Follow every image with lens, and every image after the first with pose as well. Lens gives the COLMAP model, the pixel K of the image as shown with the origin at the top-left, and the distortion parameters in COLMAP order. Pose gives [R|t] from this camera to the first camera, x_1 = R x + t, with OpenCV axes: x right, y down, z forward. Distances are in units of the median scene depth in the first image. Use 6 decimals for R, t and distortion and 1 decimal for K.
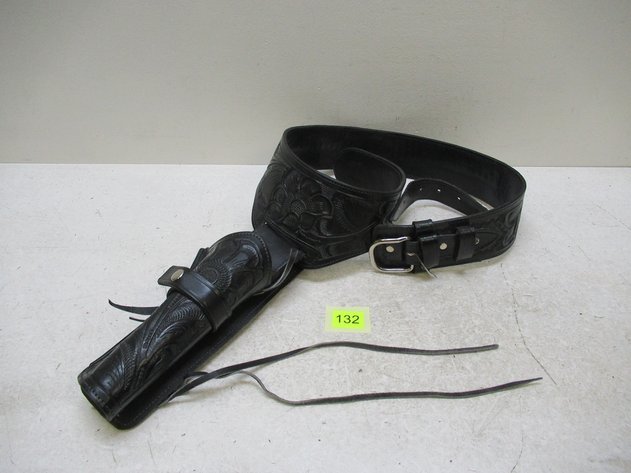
lens RADIAL K [[469.4, 0, 315.5], [0, 469.4, 236.5], [0, 0, 1]] dist [-0.007092, 0.003178]
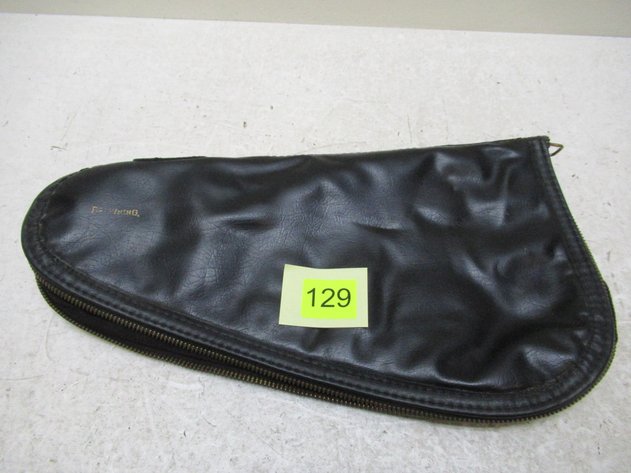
lens RADIAL K [[469.4, 0, 315.5], [0, 469.4, 236.5], [0, 0, 1]] dist [-0.007092, 0.003178]
pose [[0.999588, 0.027923, 0.006654, 0.075845], [-0.028618, 0.951379, 0.306689, -0.123304], [0.002234, -0.306753, 0.951786, 0.575587]]
